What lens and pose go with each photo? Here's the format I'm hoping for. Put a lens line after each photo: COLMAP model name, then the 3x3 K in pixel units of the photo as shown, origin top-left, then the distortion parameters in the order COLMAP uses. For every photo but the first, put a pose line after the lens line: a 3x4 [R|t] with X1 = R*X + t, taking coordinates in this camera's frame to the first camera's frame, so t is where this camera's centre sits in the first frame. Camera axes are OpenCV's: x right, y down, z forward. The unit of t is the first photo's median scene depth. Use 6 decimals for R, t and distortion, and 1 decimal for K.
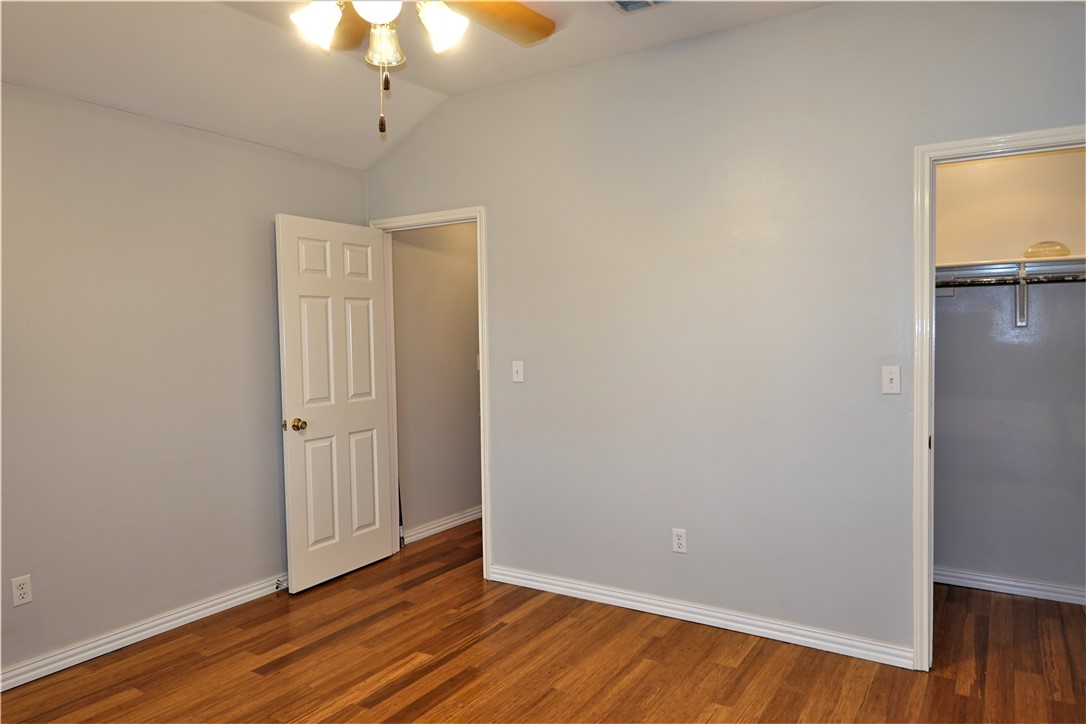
lens RADIAL K [[726.6, 0, 543.0], [0, 726.6, 362.0], [0, 0, 1]] dist [-0.002869, 0.000671]
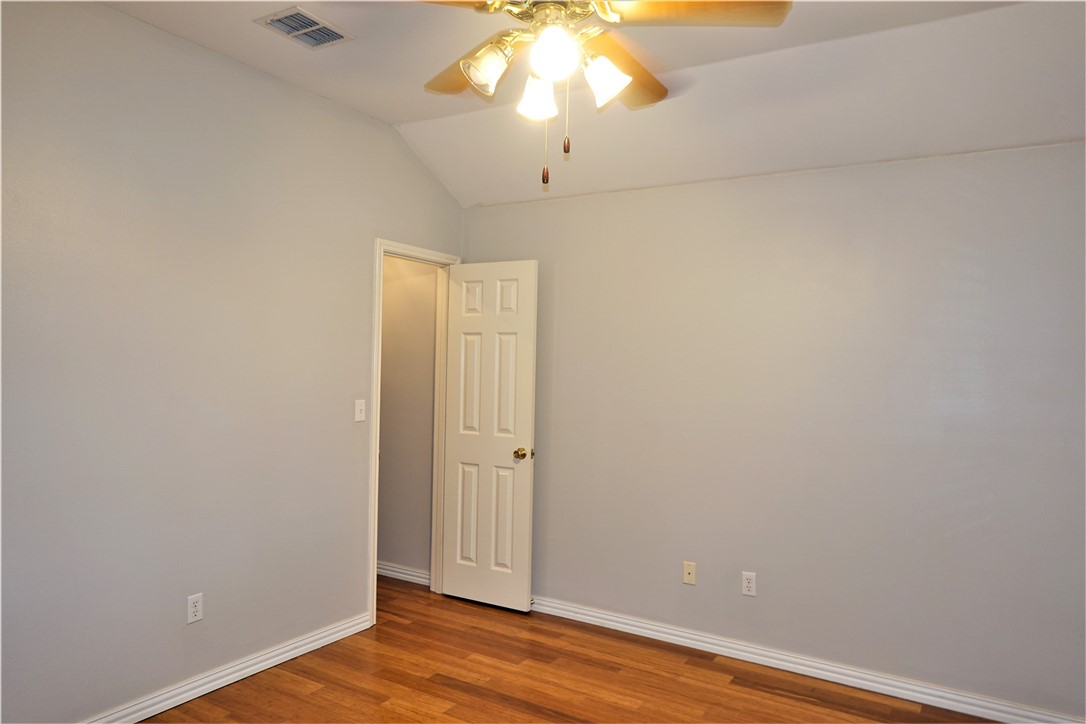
lens RADIAL K [[726.6, 0, 543.0], [0, 726.6, 362.0], [0, 0, 1]] dist [-0.002869, 0.000671]
pose [[-0.029308, 0.014882, 0.999460, -0.827323], [0.012276, 0.999819, -0.014528, -0.038643], [-0.999495, 0.011844, -0.029486, 0.706711]]
